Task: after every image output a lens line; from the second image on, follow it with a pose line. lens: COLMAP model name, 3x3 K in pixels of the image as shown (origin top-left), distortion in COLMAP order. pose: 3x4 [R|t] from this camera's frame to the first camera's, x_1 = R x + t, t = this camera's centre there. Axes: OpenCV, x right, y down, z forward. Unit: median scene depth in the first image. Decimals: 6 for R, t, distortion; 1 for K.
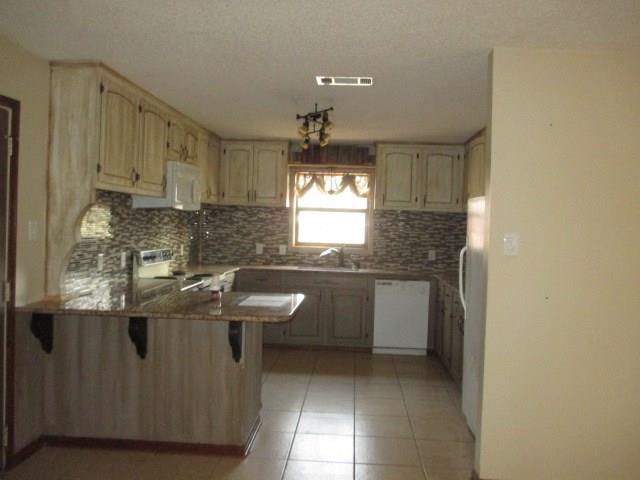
lens RADIAL K [[544.8, 0, 321.3], [0, 544.8, 239.1], [0, 0, 1]] dist [-0.011835, 0.017318]
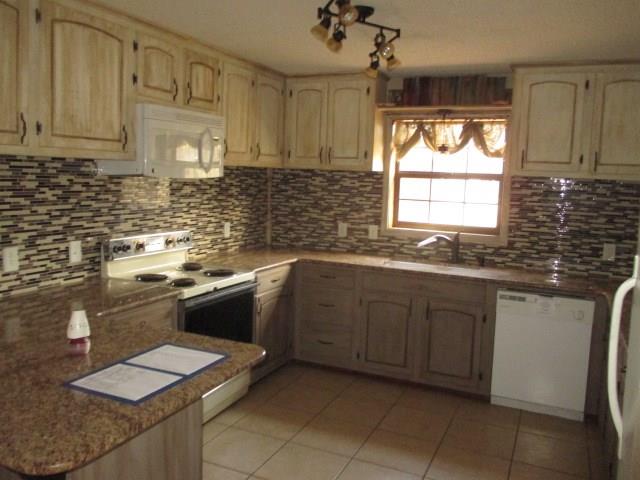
lens RADIAL K [[544.8, 0, 319.1], [0, 544.8, 233.9], [0, 0, 1]] dist [-0.011835, 0.017318]
pose [[0.935947, 0.041783, -0.349653, 0.116277], [-0.018719, 0.997435, 0.069083, -0.027218], [0.351642, -0.058113, 0.934329, 0.335237]]
